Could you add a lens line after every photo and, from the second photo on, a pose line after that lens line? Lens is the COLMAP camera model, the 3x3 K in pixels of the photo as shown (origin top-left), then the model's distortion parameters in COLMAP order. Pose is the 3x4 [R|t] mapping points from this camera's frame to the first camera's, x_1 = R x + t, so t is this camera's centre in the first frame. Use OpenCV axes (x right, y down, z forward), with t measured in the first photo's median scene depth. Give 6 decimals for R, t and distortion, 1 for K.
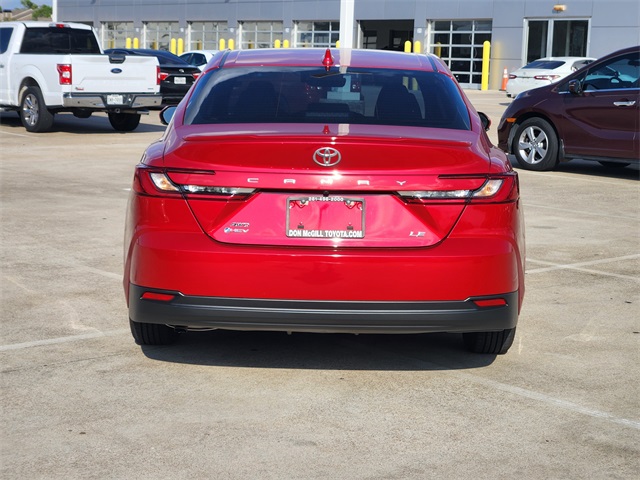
lens RADIAL K [[1229.7, 0, 322.0], [0, 1229.7, 210.1], [0, 0, 1]] dist [-0.183795, 2.013946]
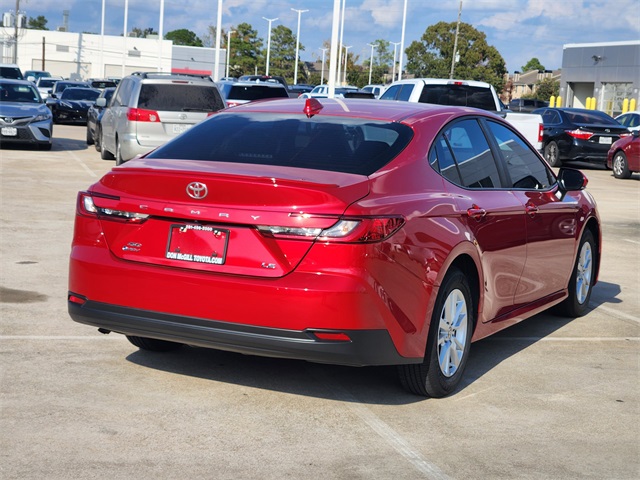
lens RADIAL K [[1203.8, 0, 289.6], [0, 1203.8, 239.5], [0, 0, 1]] dist [0.035499, -0.038725]
pose [[0.896708, 0.074852, -0.436247, 0.541830], [-0.084752, 0.996397, -0.003243, -0.001768], [0.434432, 0.039881, 0.899821, 0.034607]]
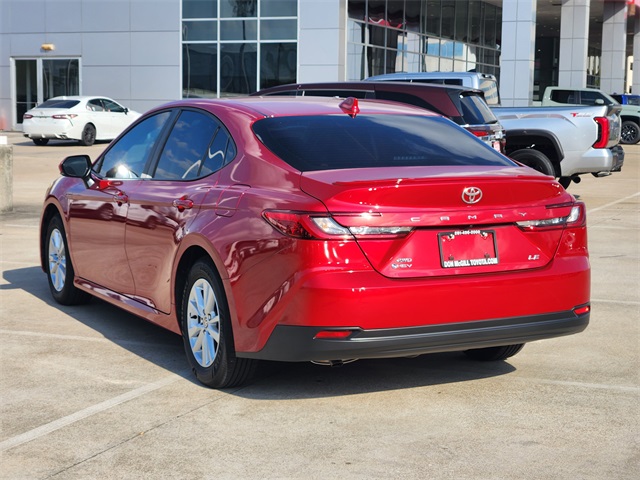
lens RADIAL K [[1229.7, 0, 322.0], [0, 1229.7, 210.1], [0, 0, 1]] dist [-0.183795, 2.013946]
pose [[0.897090, -0.057014, 0.438154, -0.590354], [0.070073, 0.997448, -0.013680, -0.022613], [-0.436256, 0.042975, 0.898796, 0.034582]]
